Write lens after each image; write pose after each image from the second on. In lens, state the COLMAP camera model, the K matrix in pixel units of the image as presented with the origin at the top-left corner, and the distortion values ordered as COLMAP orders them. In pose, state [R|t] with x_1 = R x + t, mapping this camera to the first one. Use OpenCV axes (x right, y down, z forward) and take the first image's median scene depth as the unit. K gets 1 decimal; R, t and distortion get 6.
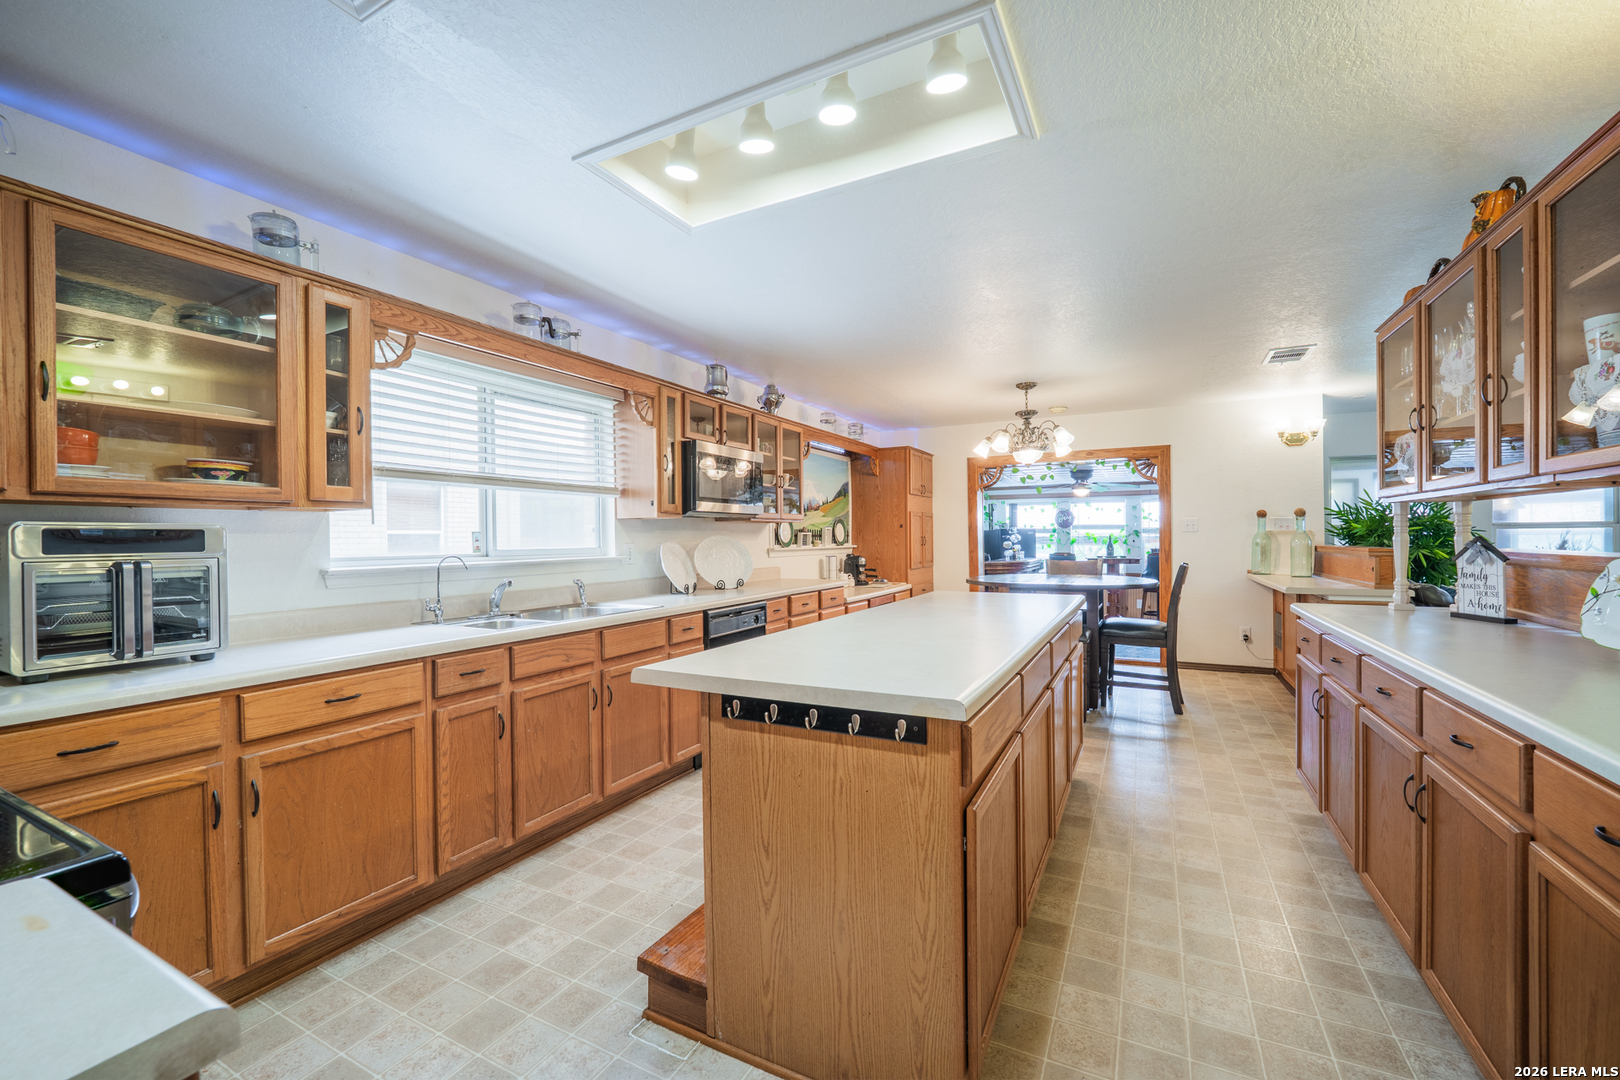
lens RADIAL K [[659.6, 0, 799.4], [0, 659.6, 542.6], [0, 0, 1]] dist [-0.001087, -0.006583]
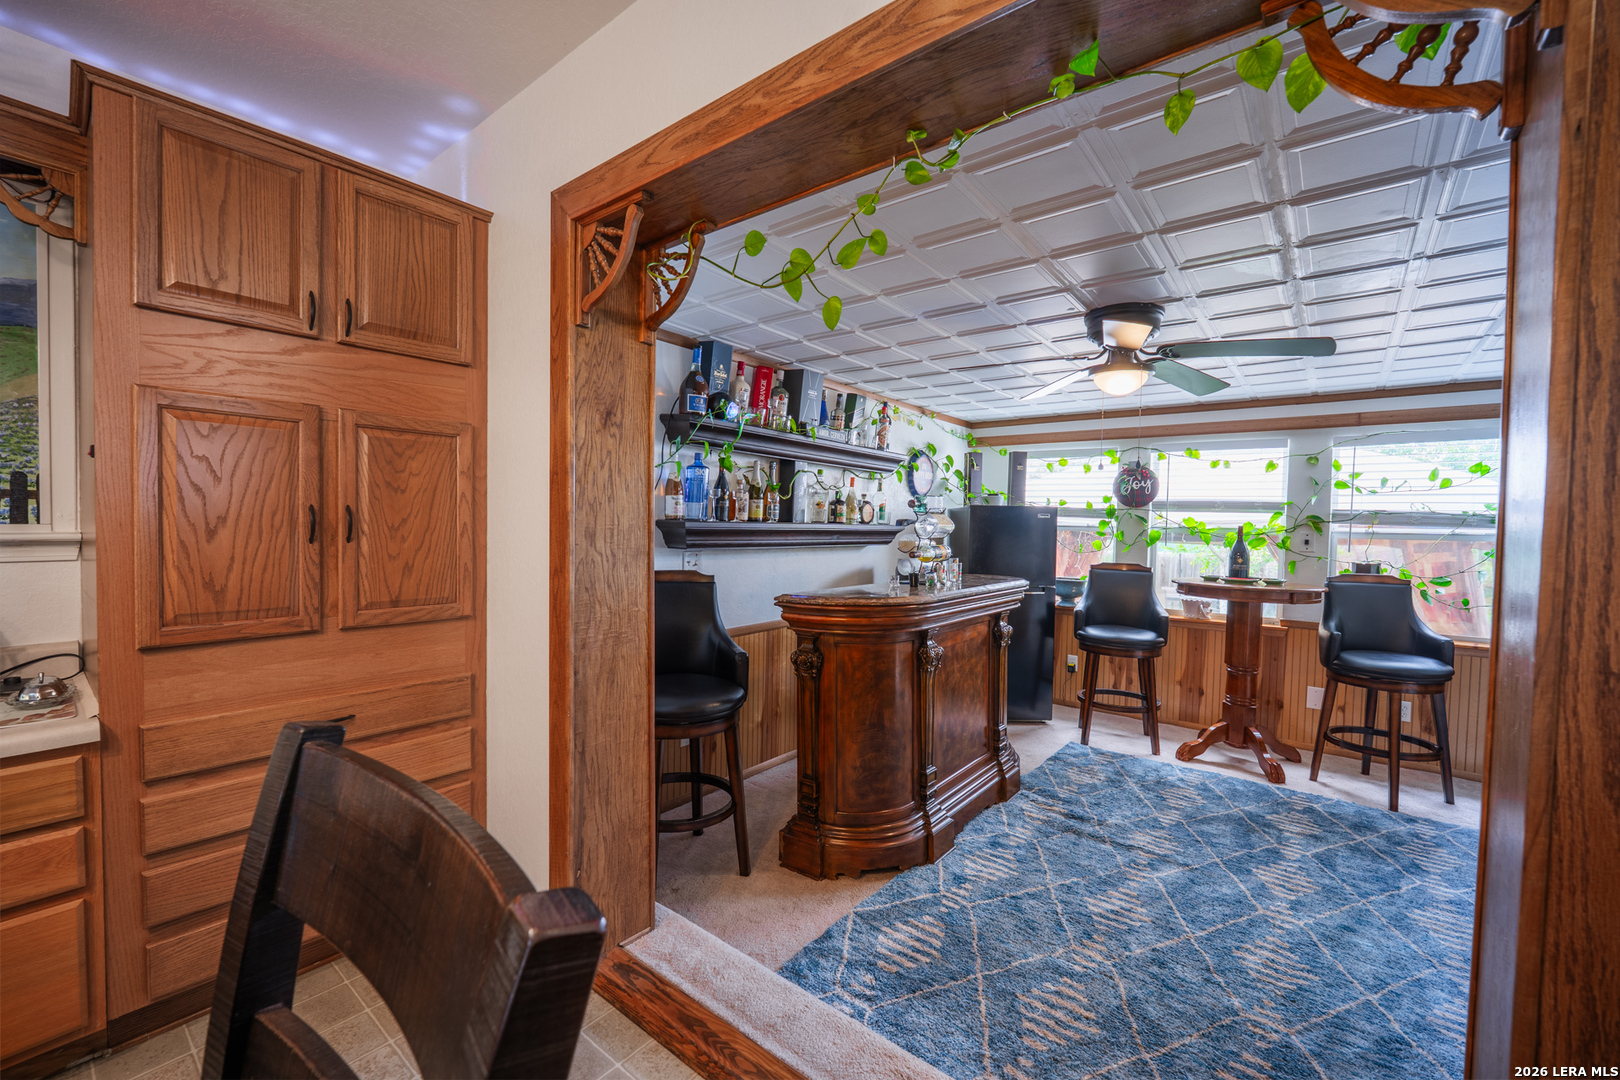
lens RADIAL K [[659.6, 0, 799.4], [0, 659.6, 542.6], [0, 0, 1]] dist [-0.001087, -0.006583]
pose [[0.980540, 0.032168, -0.193668, 0.539814], [-0.027280, 0.999240, 0.027854, -0.009233], [0.194417, -0.022029, 0.980672, 1.047932]]
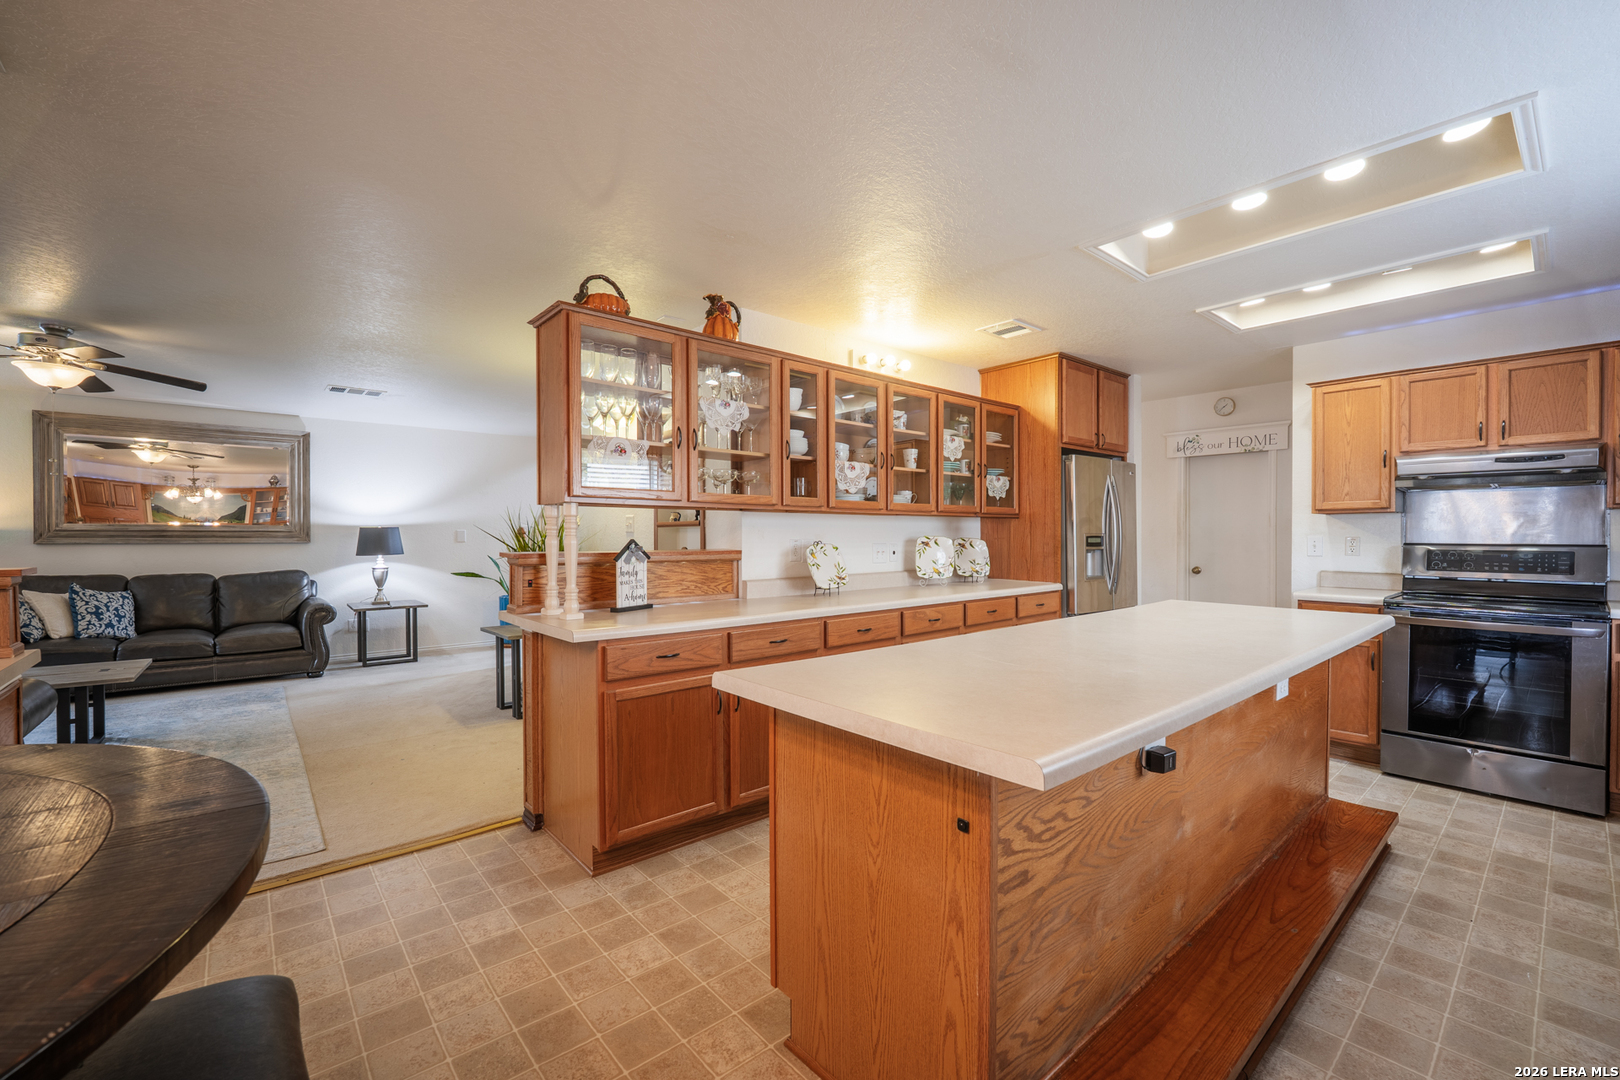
lens RADIAL K [[665.5, 0, 800.3], [0, 665.5, 542.2], [0, 0, 1]] dist [-0.000712, -0.006570]
pose [[-0.928857, 0.008968, 0.370331, 0.149987], [0.013864, 0.999848, 0.010562, -0.006161], [-0.370180, 0.014945, -0.928840, 0.959907]]
